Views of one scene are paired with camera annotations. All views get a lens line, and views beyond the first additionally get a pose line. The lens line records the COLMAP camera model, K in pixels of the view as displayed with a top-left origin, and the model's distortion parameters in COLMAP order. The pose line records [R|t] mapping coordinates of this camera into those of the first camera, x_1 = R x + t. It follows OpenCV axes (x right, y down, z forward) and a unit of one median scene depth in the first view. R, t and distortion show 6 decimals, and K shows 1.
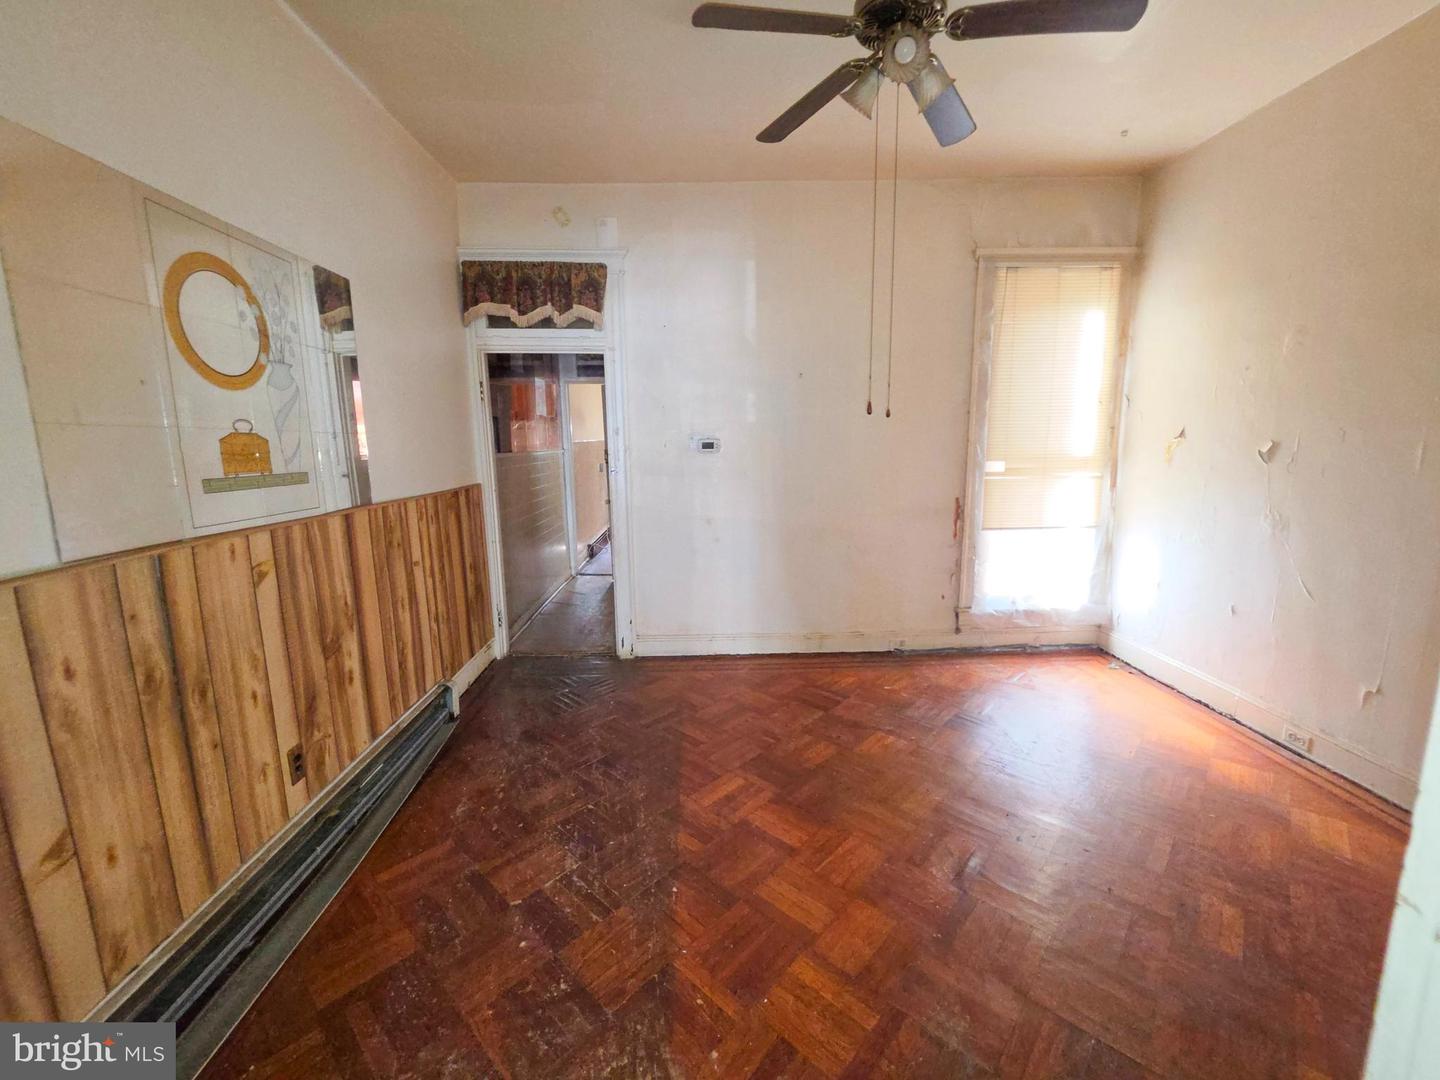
lens RADIAL K [[581.8, 0, 717.6], [0, 581.8, 532.7], [0, 0, 1]] dist [-0.002434, -0.000041]
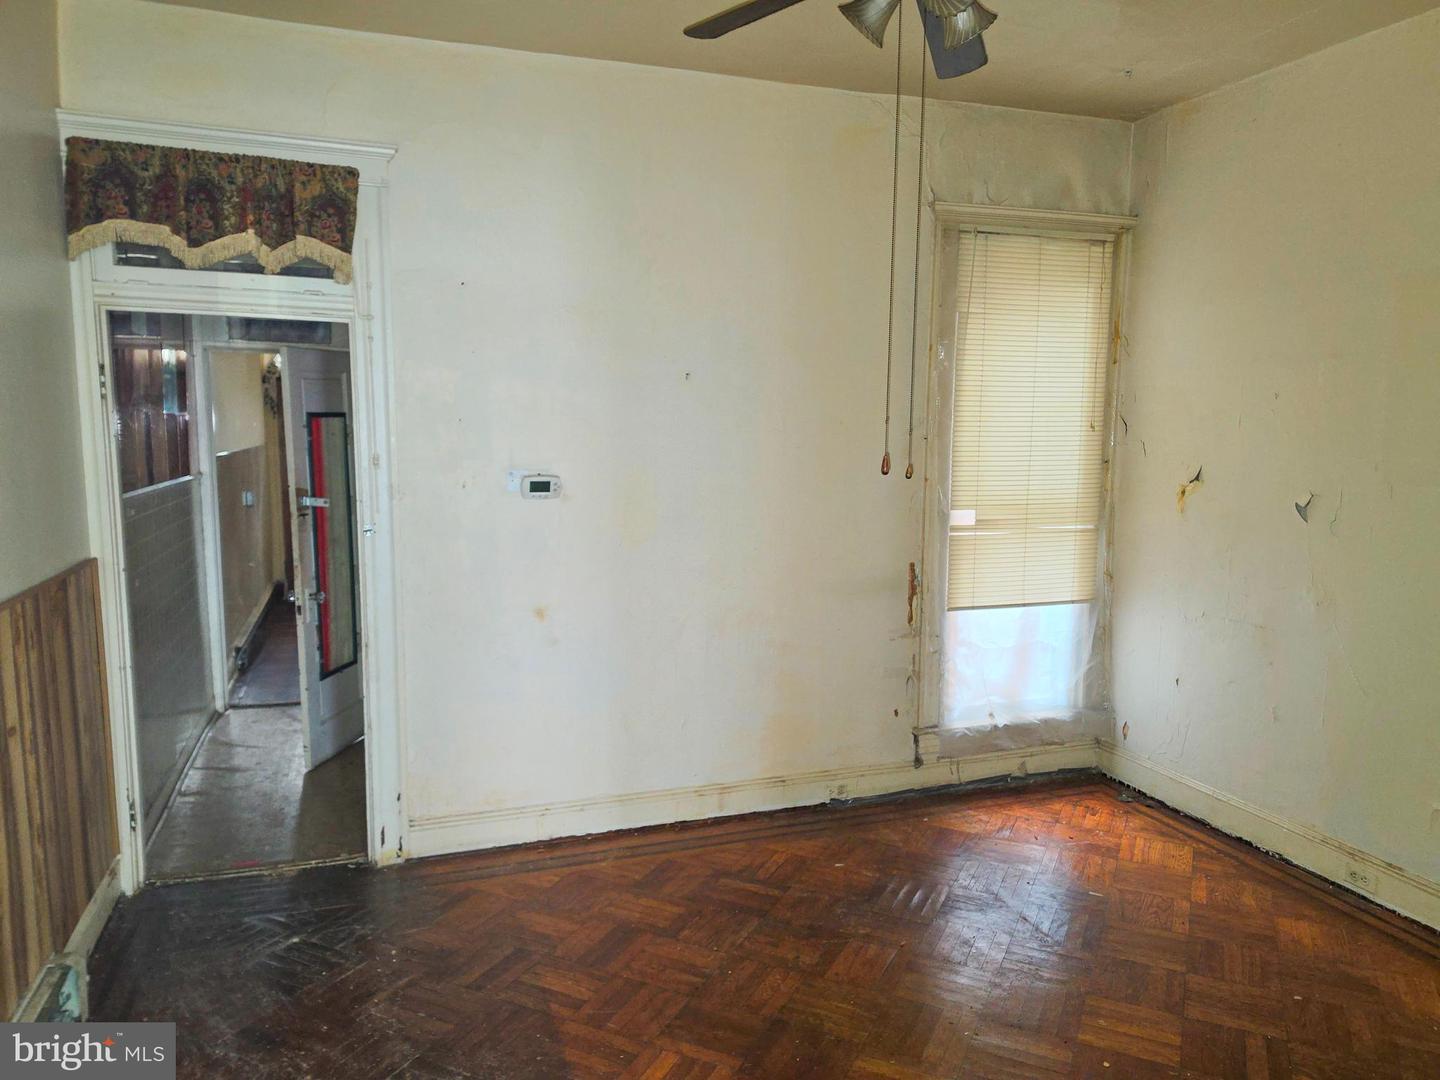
lens RADIAL K [[992.2, 0, 720.1], [0, 992.2, 543.8], [0, 0, 1]] dist [0.109172, -0.143983]
pose [[0.951502, -0.015955, 0.307229, -0.199937], [0.030021, 0.998703, -0.041113, -0.055005], [-0.306174, 0.048342, 0.950747, -0.036454]]
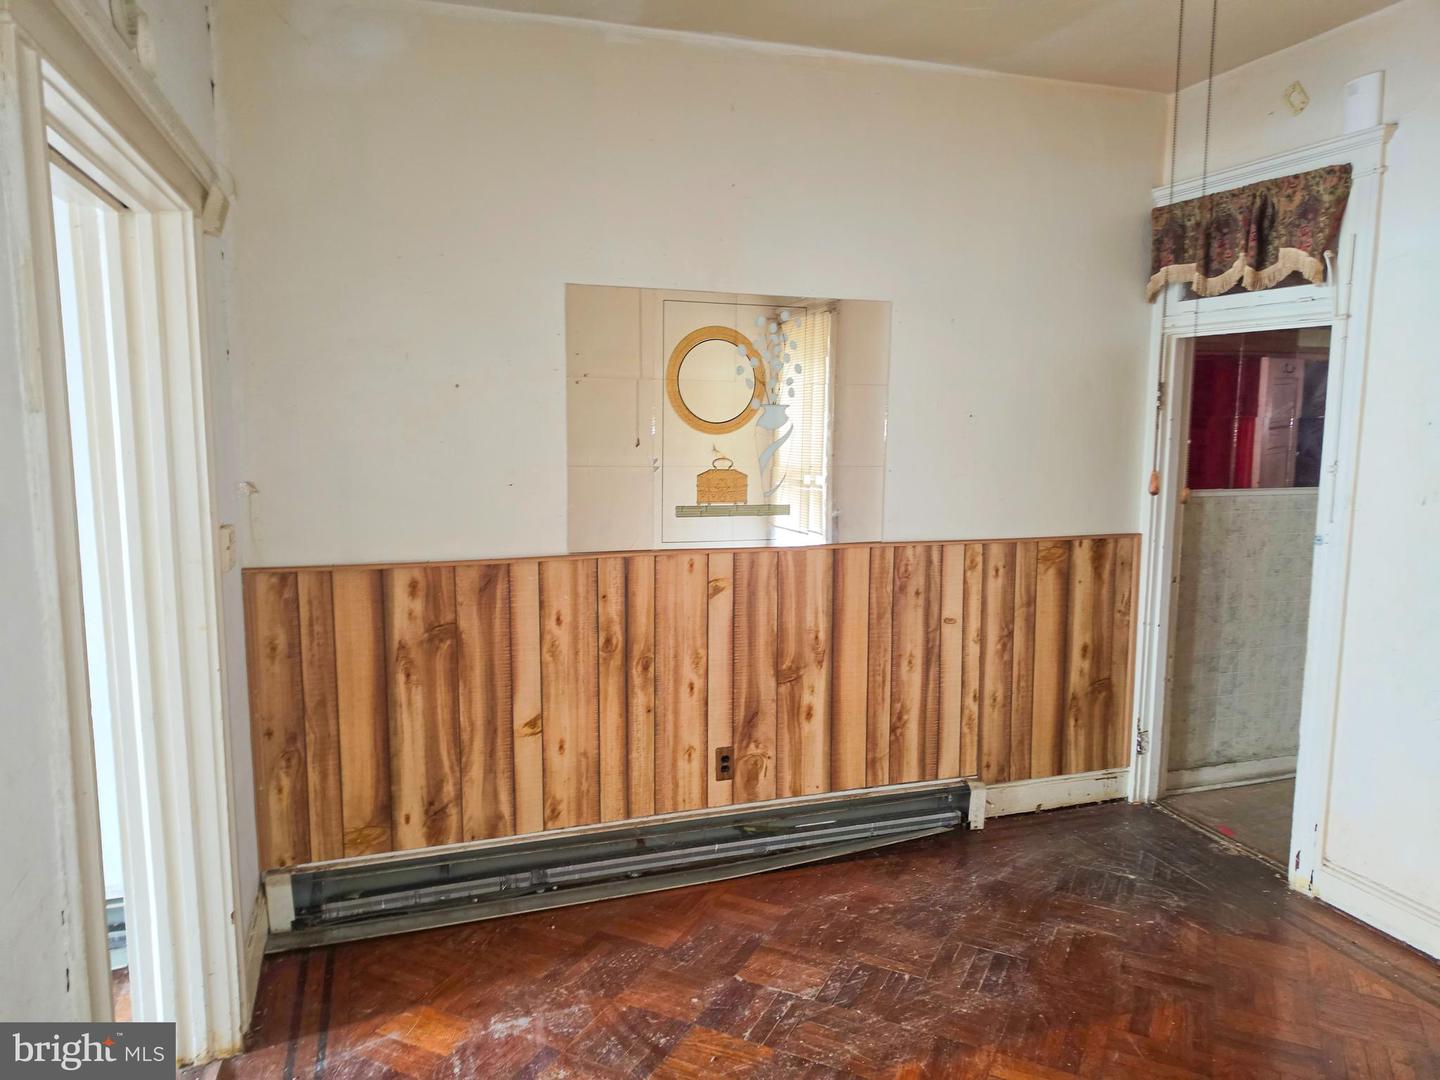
lens RADIAL K [[992.2, 0, 720.1], [0, 992.2, 543.8], [0, 0, 1]] dist [0.109172, -0.143983]
pose [[0.287432, 0.129732, -0.948974, 0.709555], [-0.159596, 0.983420, 0.086101, -0.122619], [0.944411, 0.126704, 0.303371, 0.249946]]
